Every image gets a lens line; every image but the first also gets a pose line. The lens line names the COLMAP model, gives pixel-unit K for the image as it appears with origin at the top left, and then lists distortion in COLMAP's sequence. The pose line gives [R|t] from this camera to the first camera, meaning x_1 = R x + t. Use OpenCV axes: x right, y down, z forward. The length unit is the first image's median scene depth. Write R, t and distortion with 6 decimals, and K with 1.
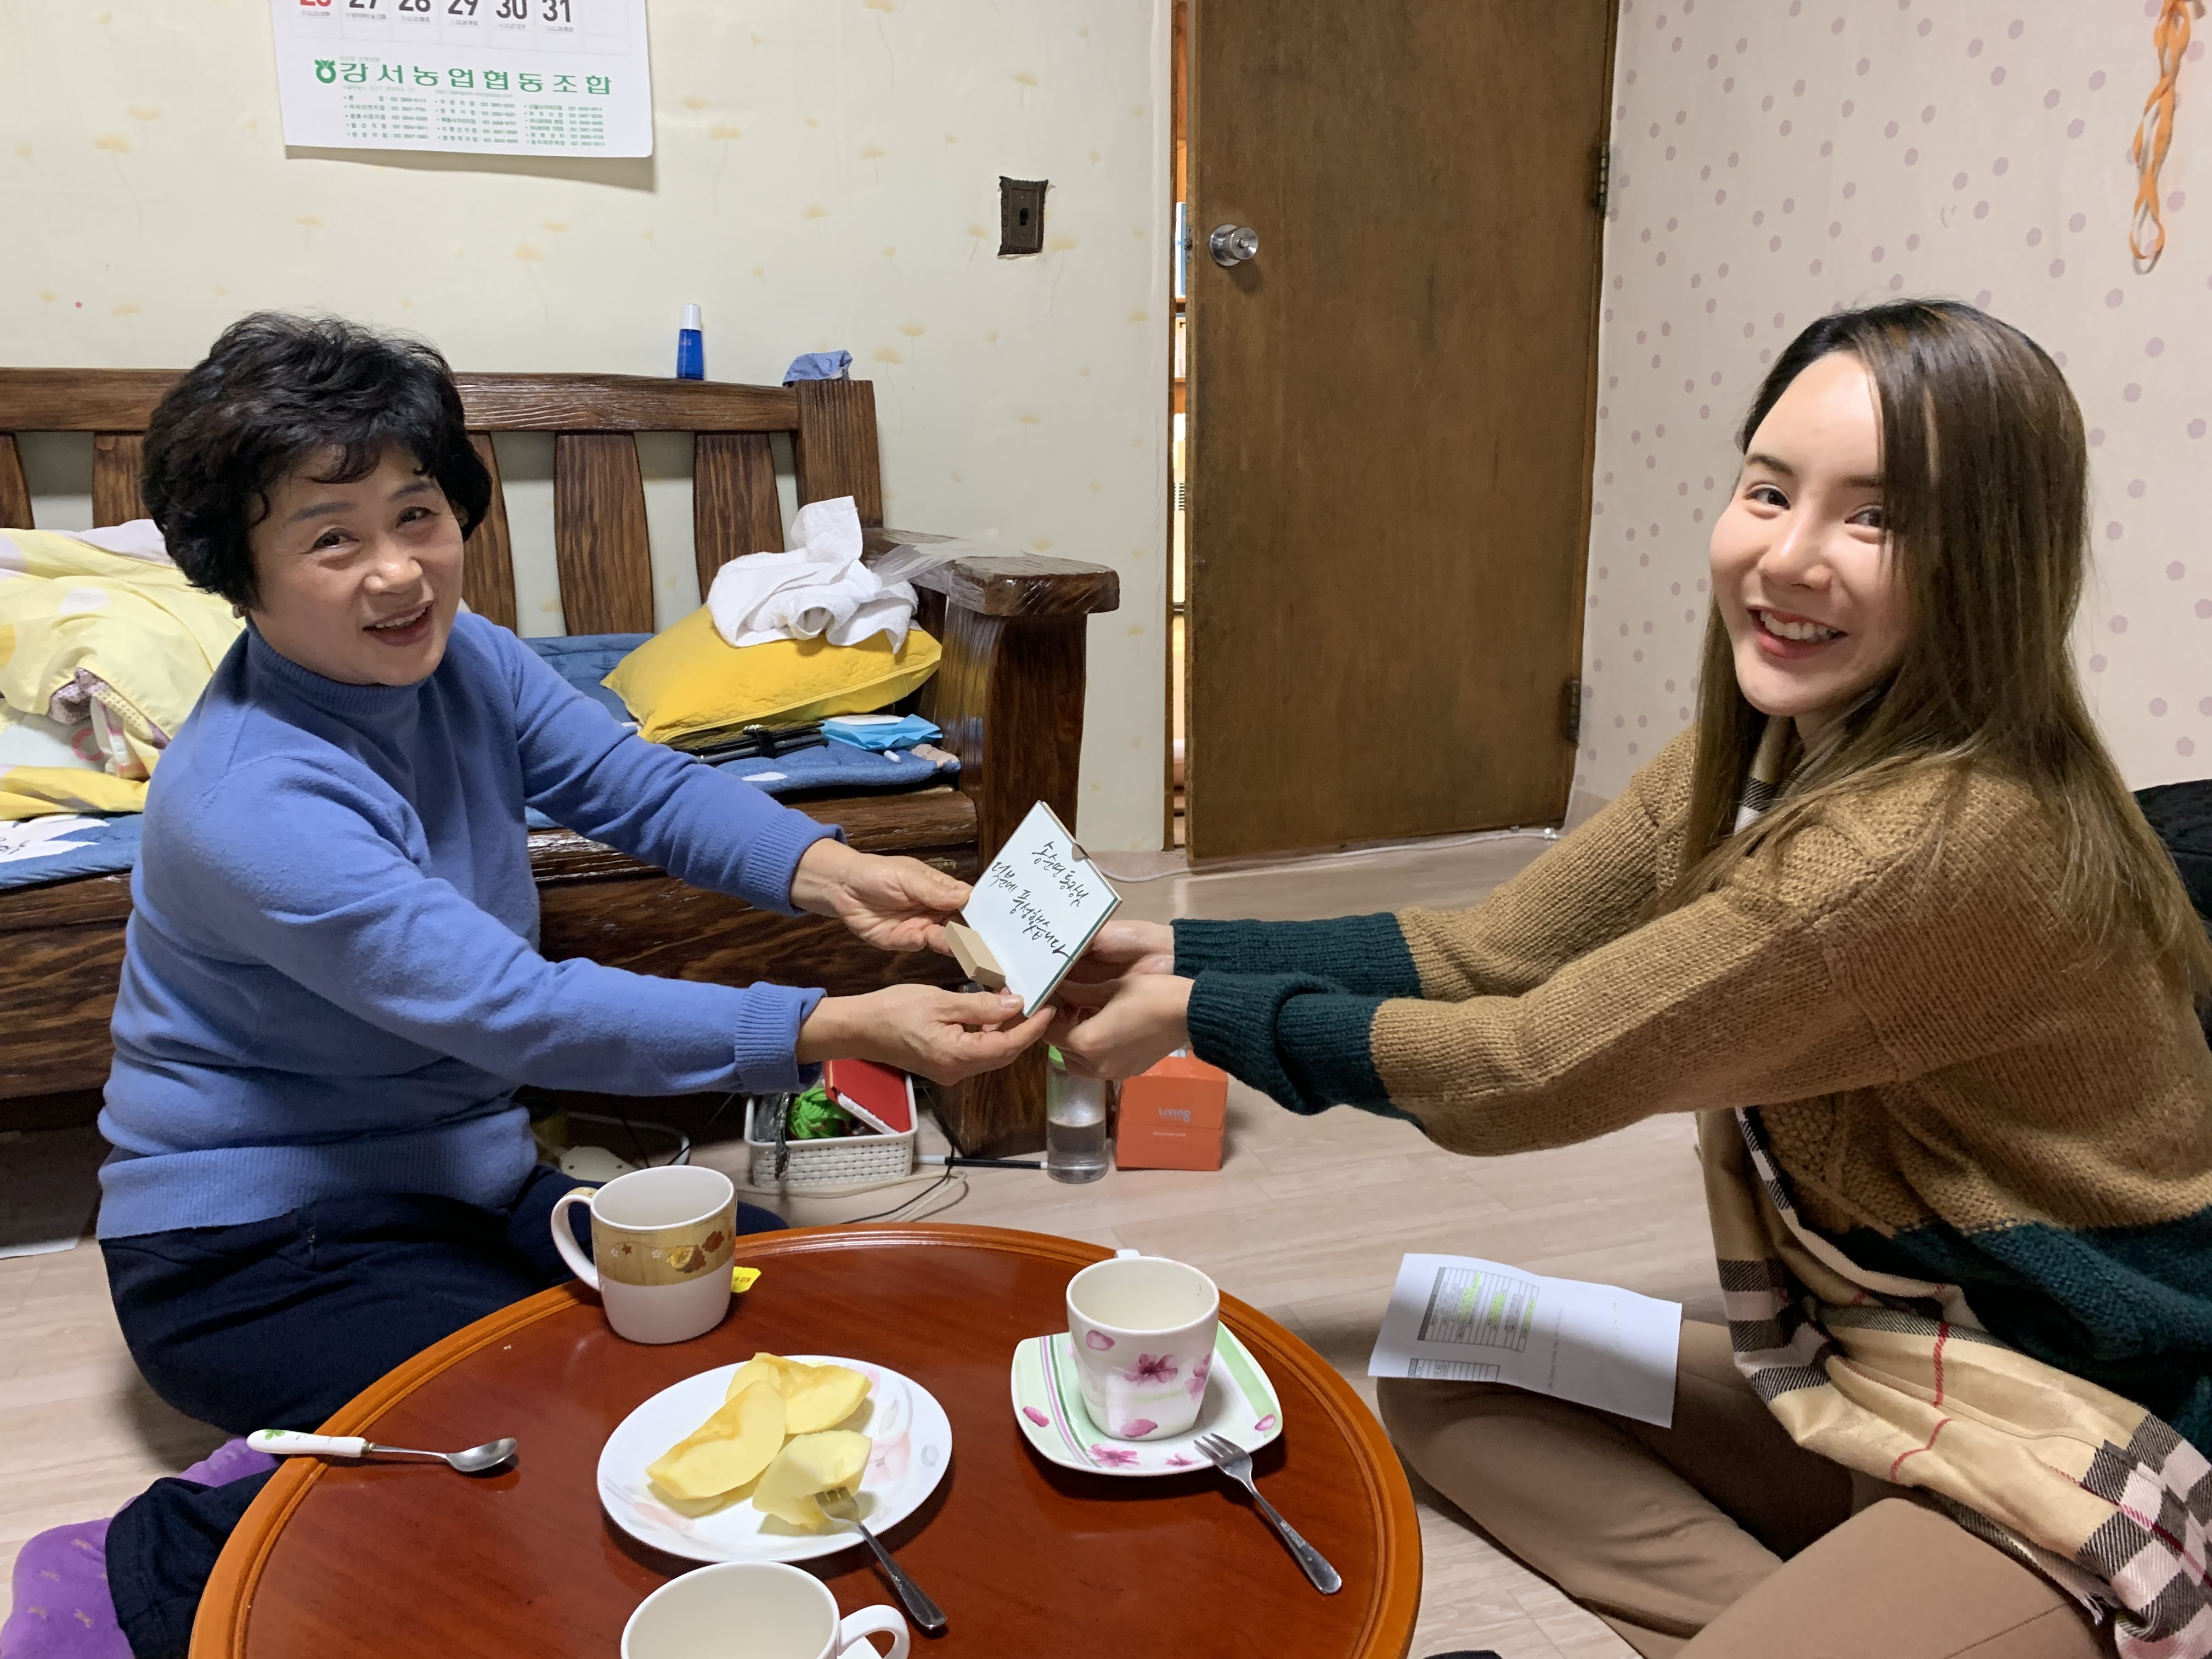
lens RADIAL K [[1662.7, 0, 1107.0], [0, 1662.7, 822.2], [0, 0, 1]] dist [0.032997, -0.021812]
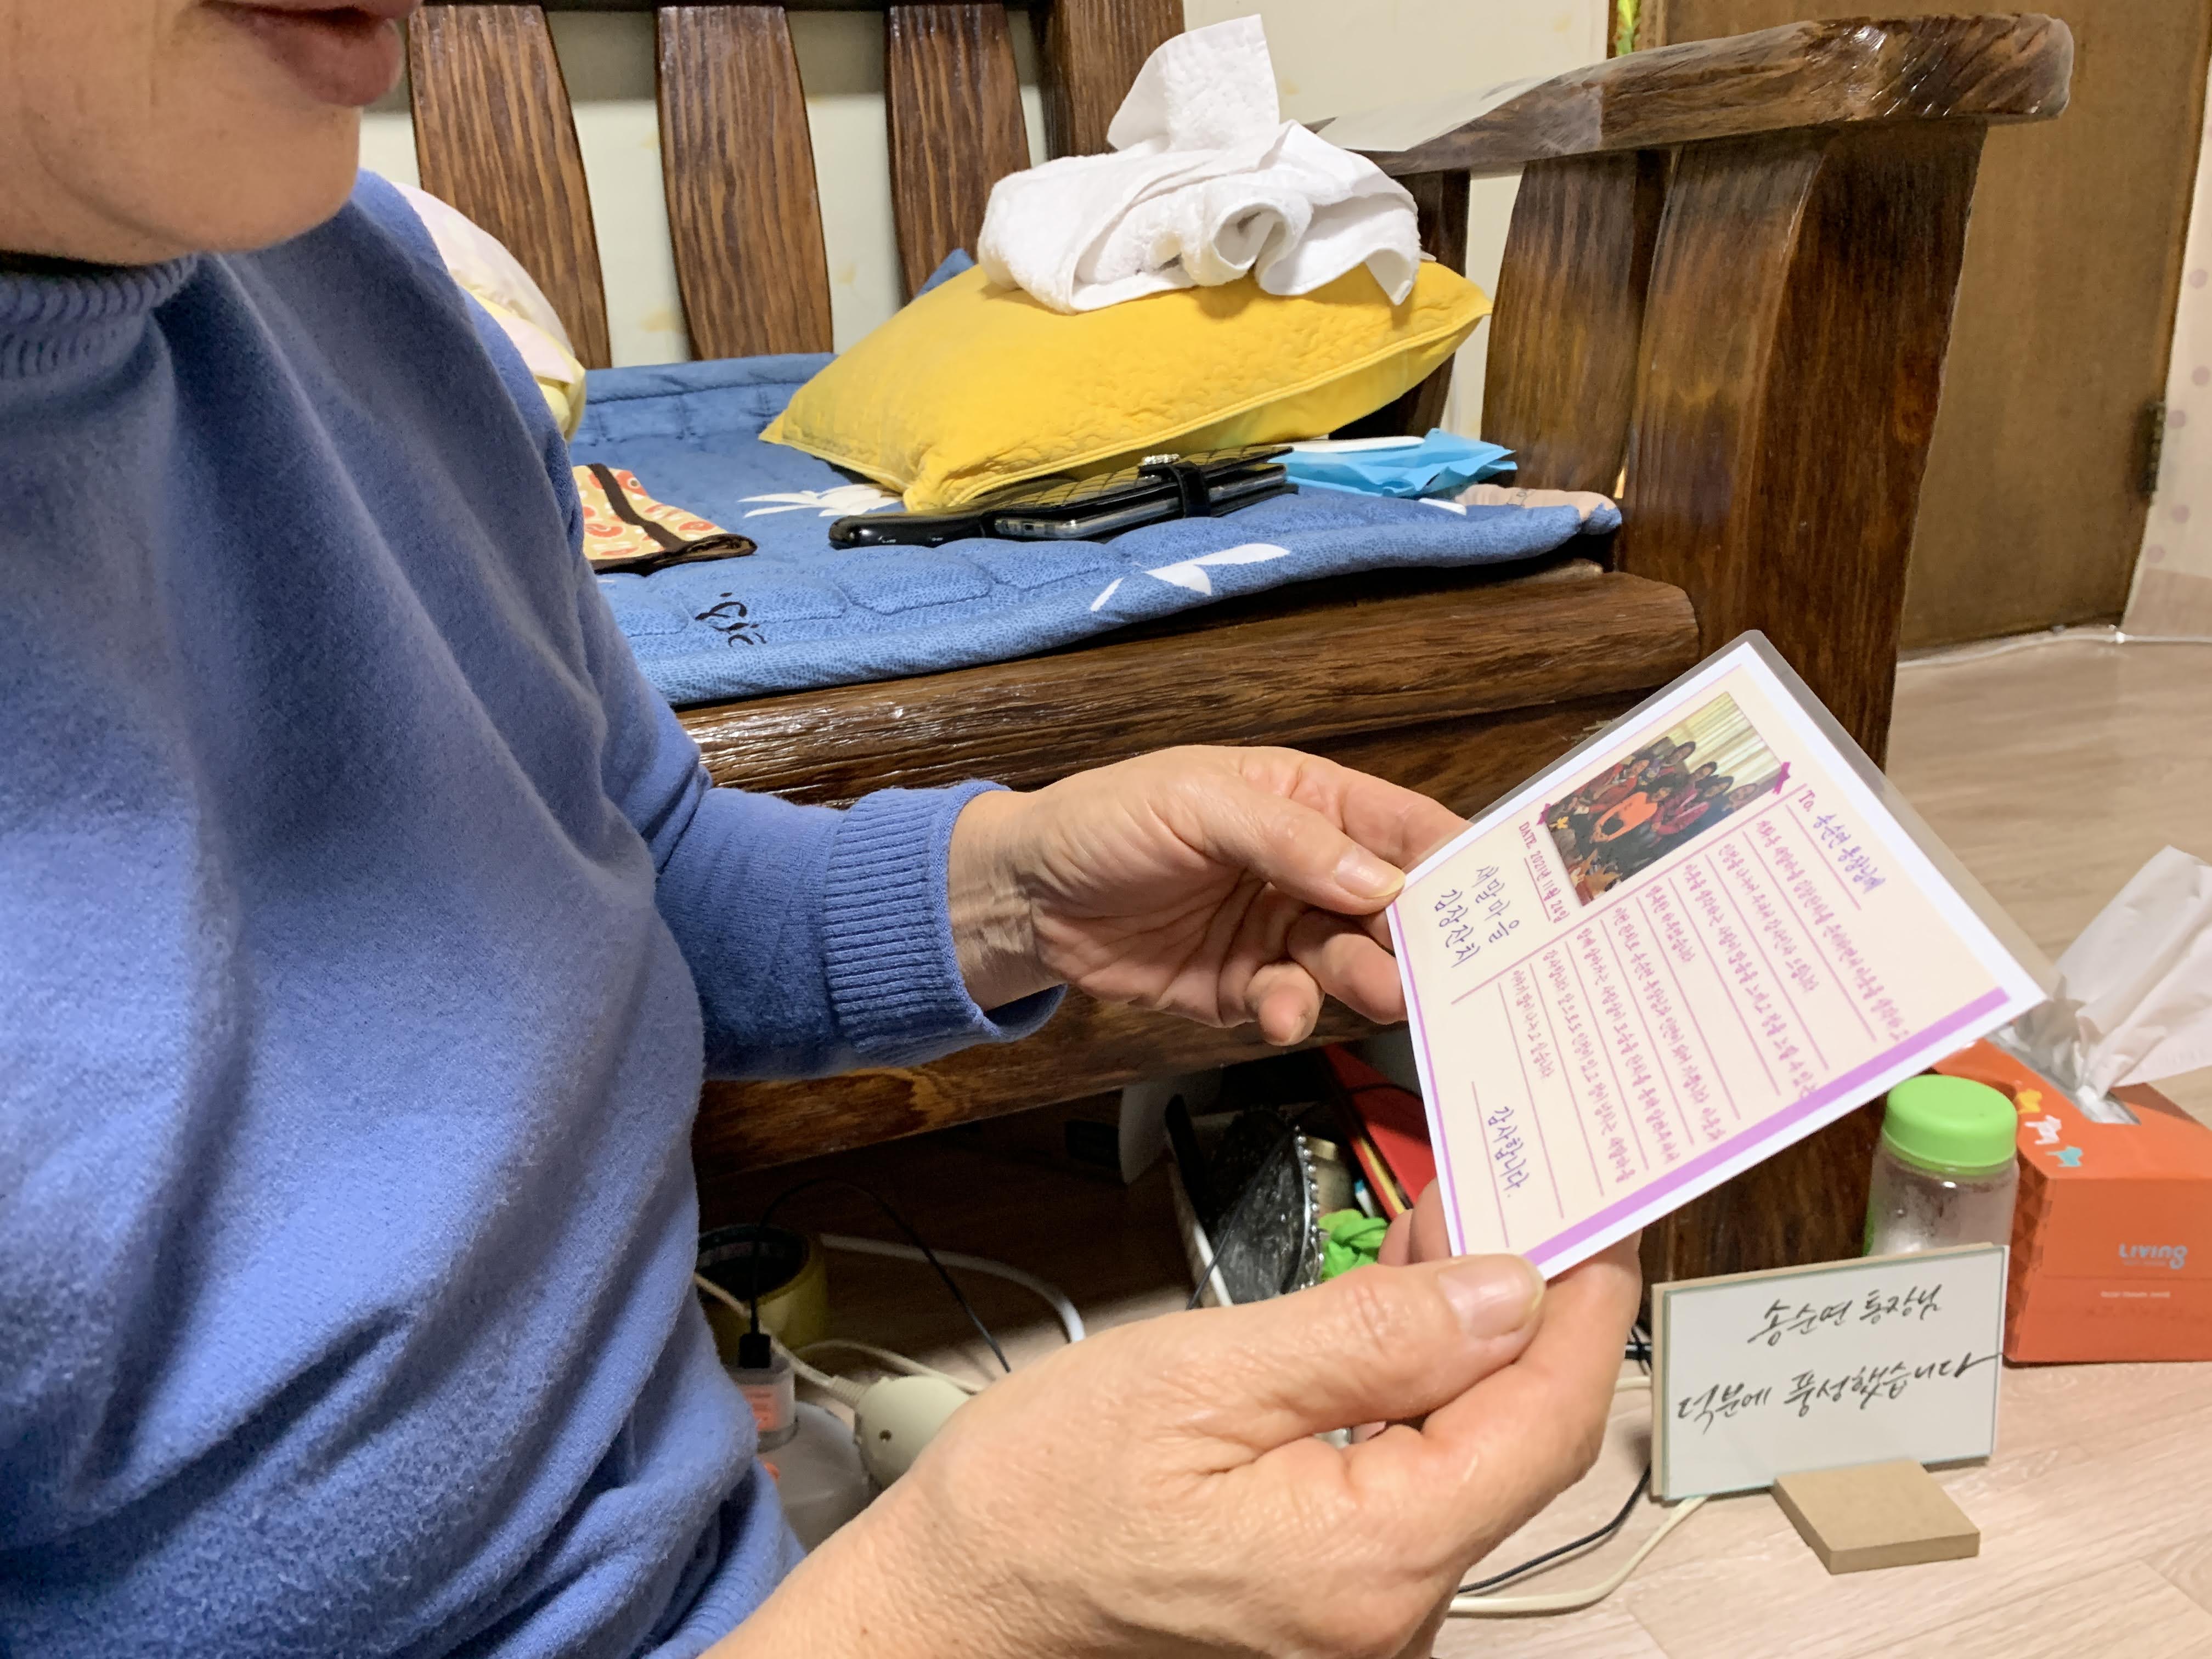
lens RADIAL K [[1662.7, 0, 1107.3], [0, 1662.7, 842.1], [0, 0, 1]] dist [0.032997, -0.021812]
pose [[0.998945, -0.036578, -0.027763, -0.166367], [0.039410, 0.993211, 0.109448, -0.000231], [0.023571, -0.110427, 0.993605, 0.391385]]
